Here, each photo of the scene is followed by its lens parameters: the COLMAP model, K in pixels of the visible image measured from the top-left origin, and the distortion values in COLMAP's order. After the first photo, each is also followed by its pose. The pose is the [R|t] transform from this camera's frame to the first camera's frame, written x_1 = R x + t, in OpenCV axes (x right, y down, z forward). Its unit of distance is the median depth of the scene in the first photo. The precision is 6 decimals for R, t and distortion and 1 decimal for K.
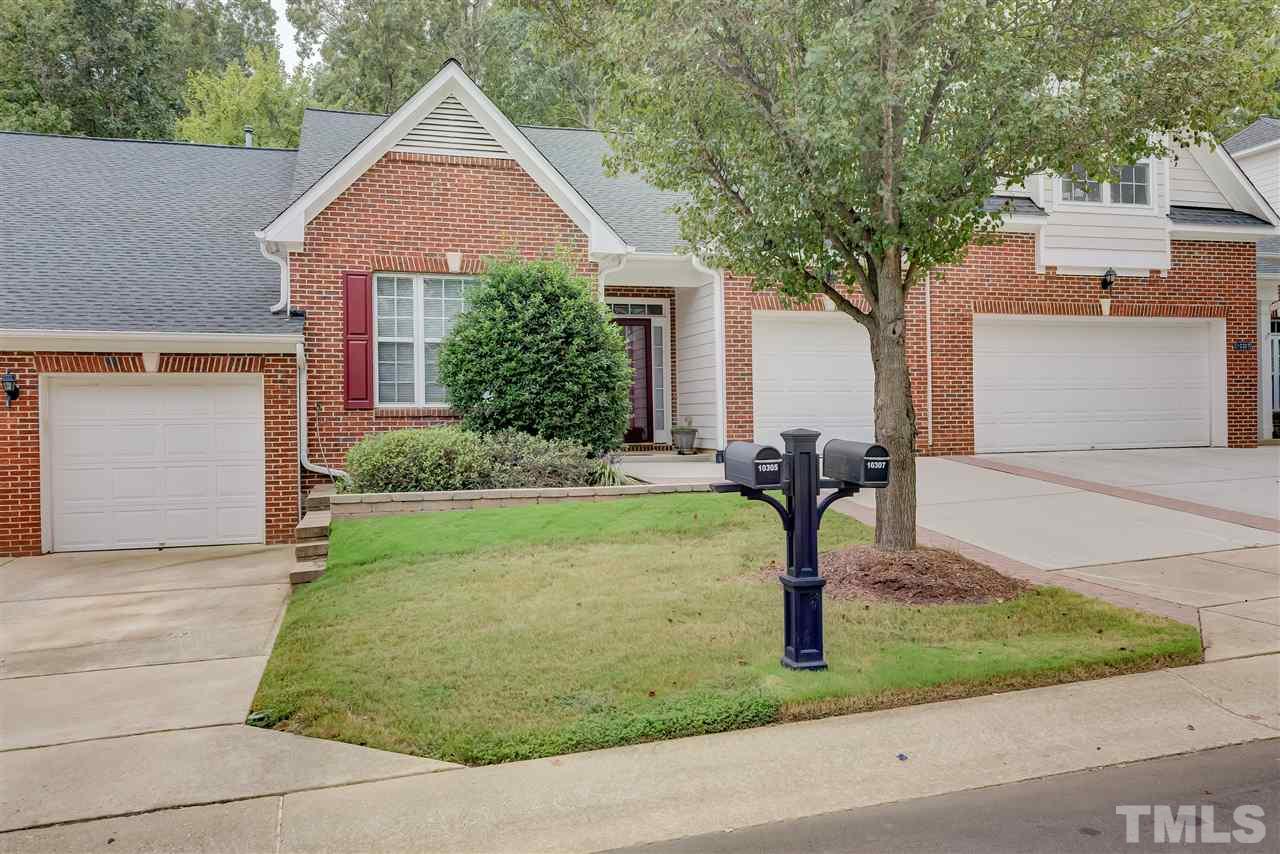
lens RADIAL K [[951.9, 0, 640.0], [0, 951.9, 427.0], [0, 0, 1]] dist [0.028713, -0.001564]
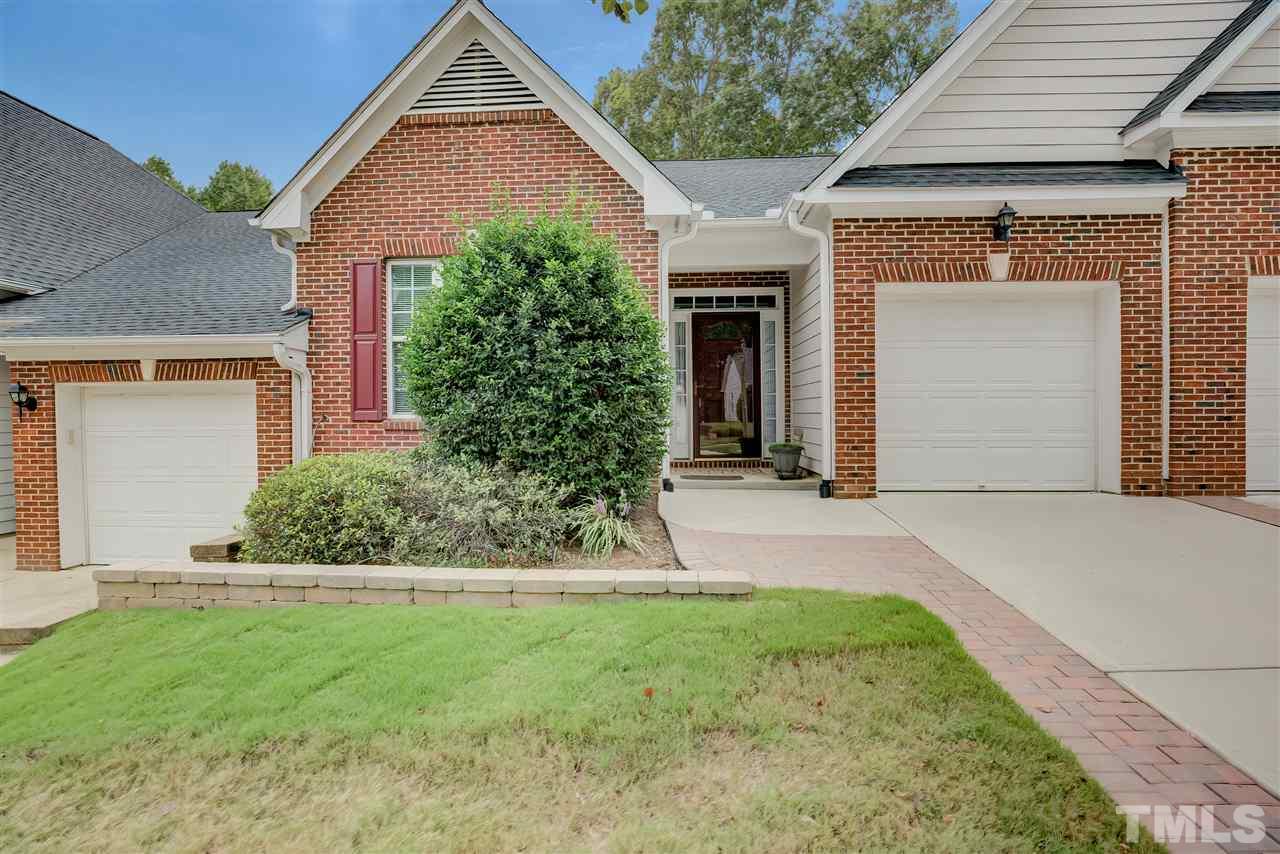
lens RADIAL K [[587.9, 0, 638.1], [0, 587.9, 428.0], [0, 0, 1]] dist [-0.038817, 0.011244]
pose [[0.940189, 0.015735, -0.340290, 0.108953], [-0.008671, 0.999714, 0.022270, -0.025232], [0.340543, -0.017987, 0.940057, 0.573647]]
